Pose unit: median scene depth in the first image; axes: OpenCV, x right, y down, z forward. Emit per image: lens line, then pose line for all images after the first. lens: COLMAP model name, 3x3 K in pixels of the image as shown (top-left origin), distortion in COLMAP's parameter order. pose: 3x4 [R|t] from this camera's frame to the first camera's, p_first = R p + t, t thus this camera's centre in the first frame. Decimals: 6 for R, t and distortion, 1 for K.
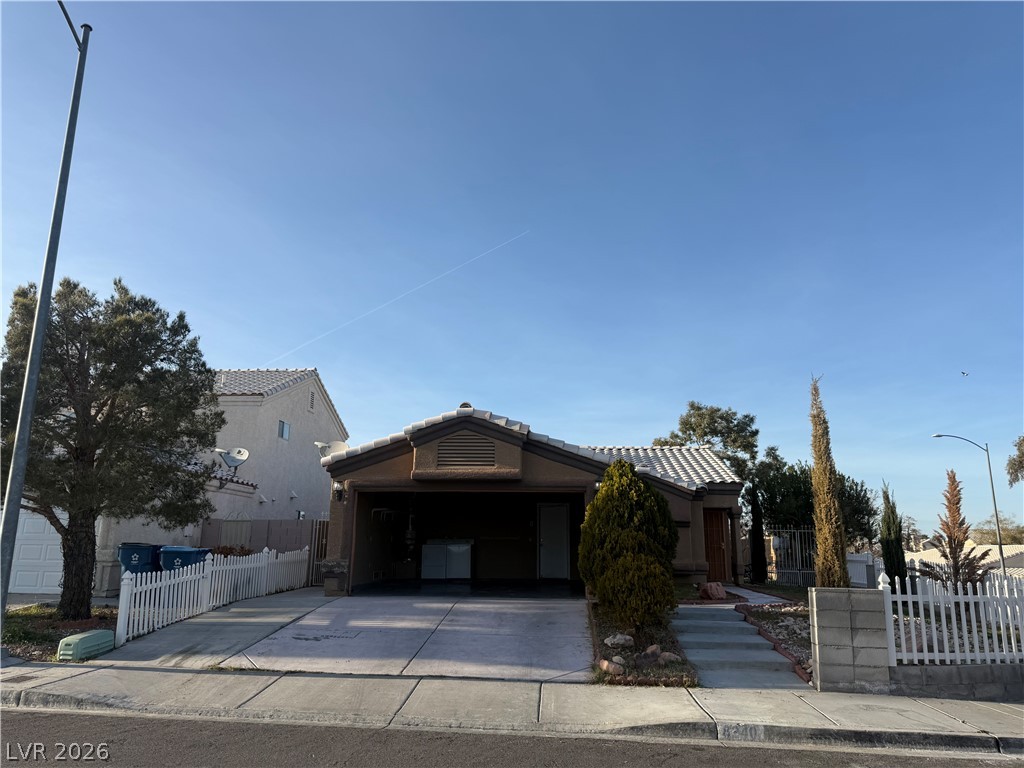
lens RADIAL K [[720.7, 0, 506.7], [0, 720.7, 383.9], [0, 0, 1]] dist [0.049778, -0.055916]
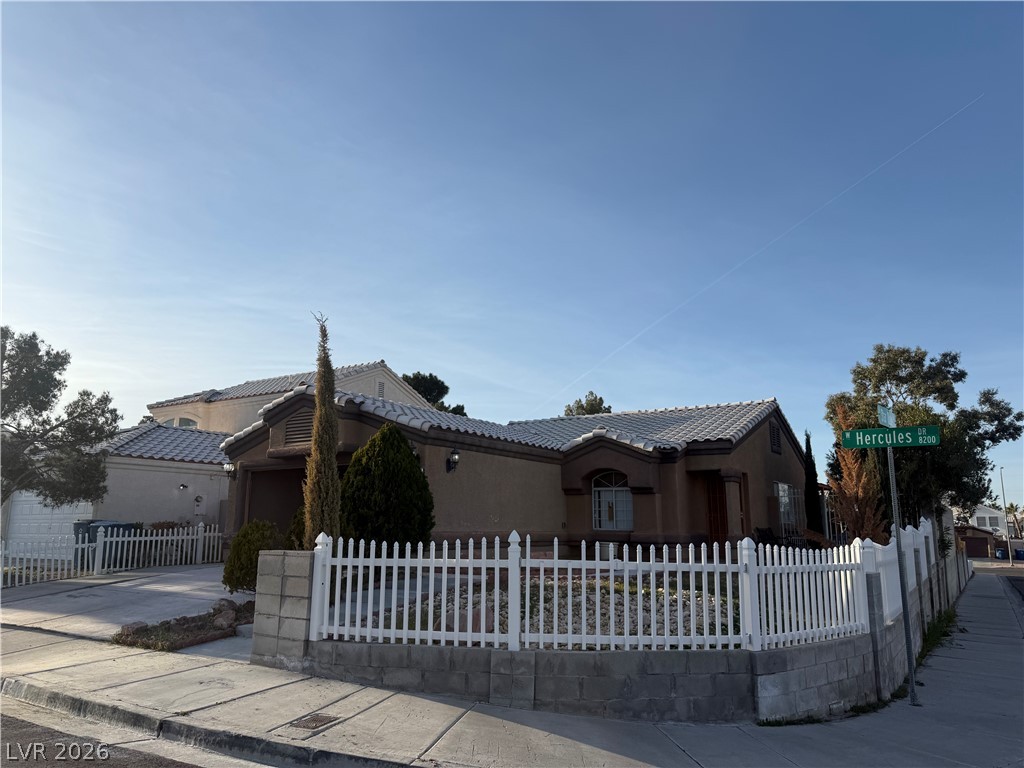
lens RADIAL K [[720.7, 0, 506.7], [0, 720.7, 383.9], [0, 0, 1]] dist [0.049778, -0.055916]
pose [[0.888835, -0.101362, -0.446876, 0.680237], [0.111448, 0.993763, -0.003739, 0.068556], [0.444468, -0.046480, 0.894588, 0.207364]]
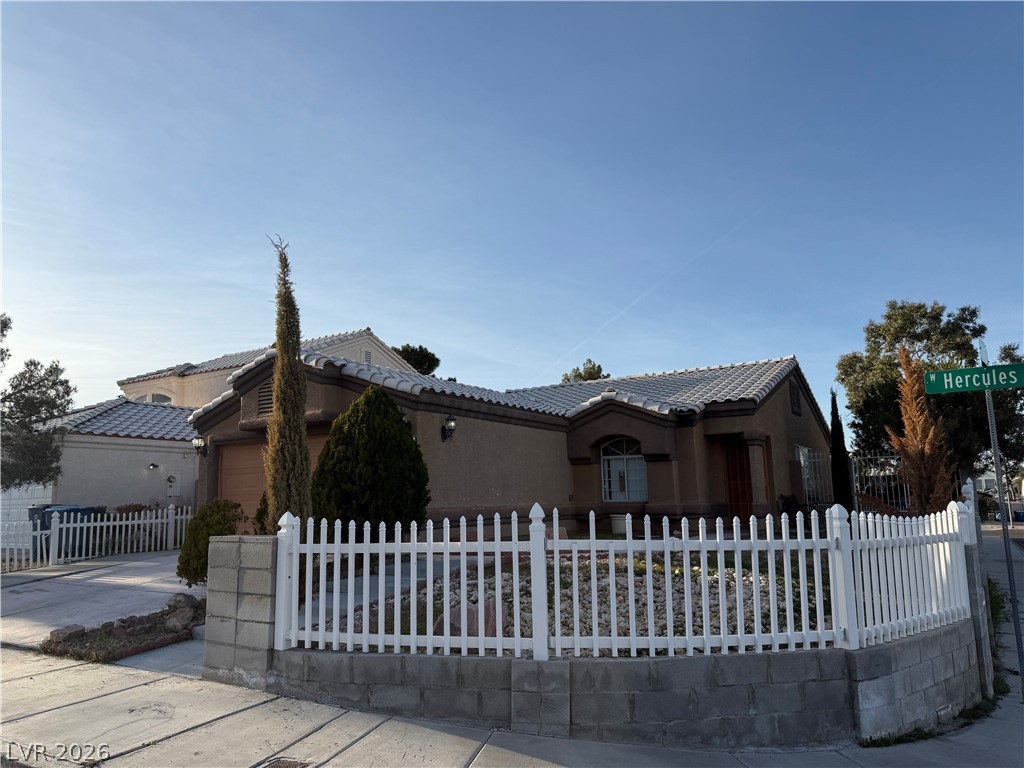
lens RADIAL K [[723.8, 0, 507.4], [0, 723.8, 389.4], [0, 0, 1]] dist [0.021454, -0.003643]
pose [[0.892455, -0.103813, -0.439030, 0.613984], [0.134096, 0.990222, 0.038441, 0.091115], [0.430747, -0.093179, 0.897650, 0.304691]]
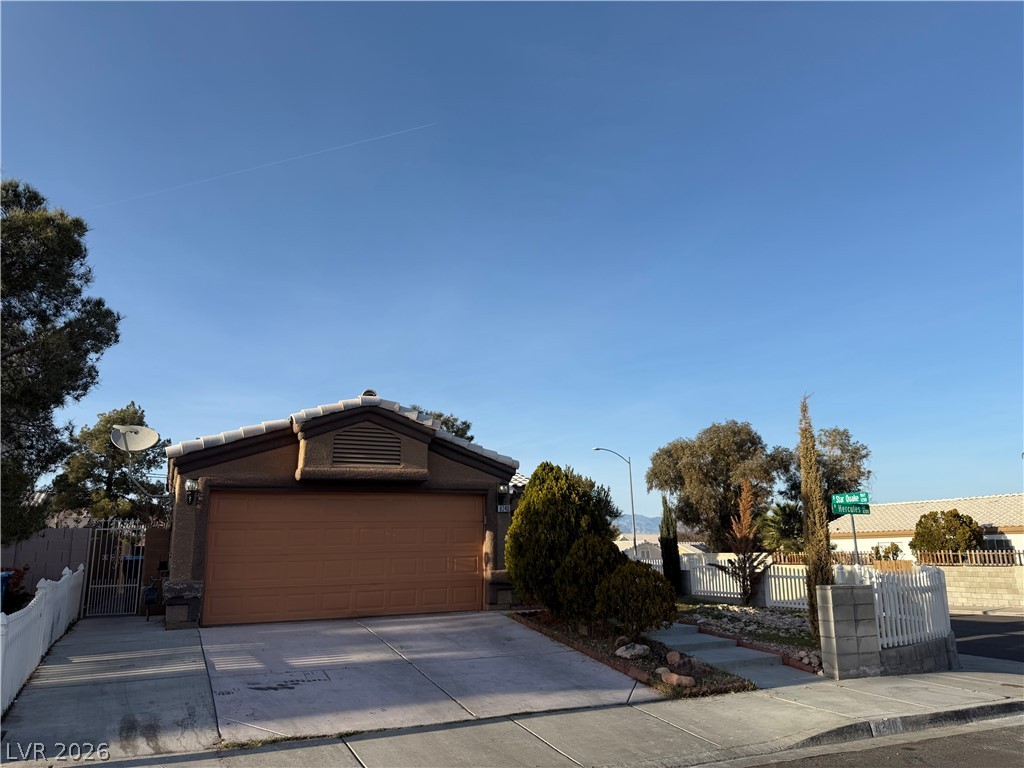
lens RADIAL K [[720.7, 0, 506.7], [0, 720.7, 383.9], [0, 0, 1]] dist [0.049778, -0.055916]
pose [[0.866876, 0.086209, 0.491012, -0.346280], [-0.084307, 0.996099, -0.026046, 0.027667], [-0.491343, -0.018817, 0.870763, 0.174155]]
